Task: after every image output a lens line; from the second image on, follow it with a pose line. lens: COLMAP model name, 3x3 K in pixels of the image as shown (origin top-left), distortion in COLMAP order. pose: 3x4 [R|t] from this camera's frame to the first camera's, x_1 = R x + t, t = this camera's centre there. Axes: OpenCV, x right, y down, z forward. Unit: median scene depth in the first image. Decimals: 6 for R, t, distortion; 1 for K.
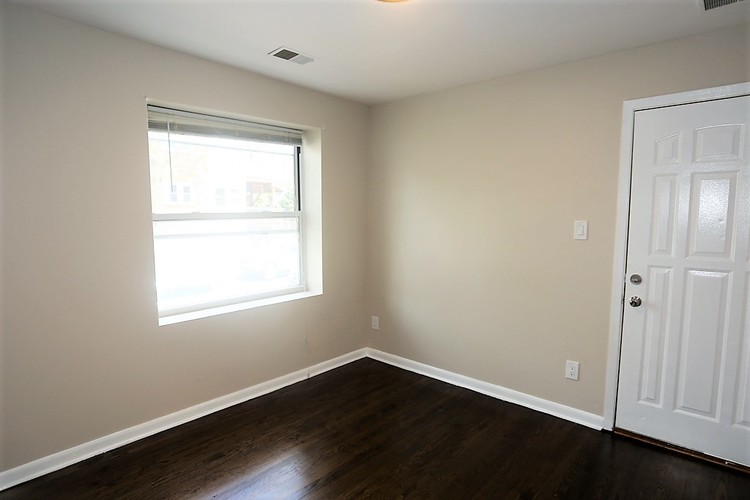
lens RADIAL K [[401.4, 0, 375.0], [0, 401.4, 250.0], [0, 0, 1]] dist [-0.045464, 0.000694]
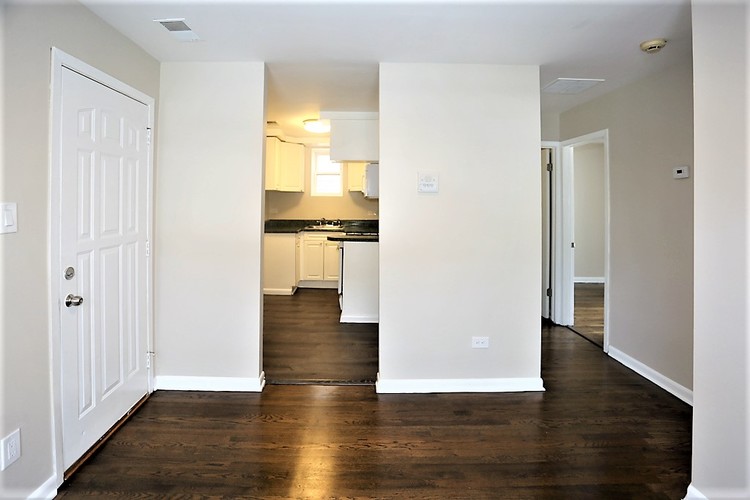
lens RADIAL K [[380.8, 0, 371.9], [0, 380.8, 203.1], [0, 0, 1]] dist [-0.021917, 0.001821]
pose [[-0.709050, -0.005430, 0.705137, -0.338965], [0.065010, 0.995208, 0.073034, -0.087898], [-0.702155, 0.097625, -0.705299, 1.117704]]
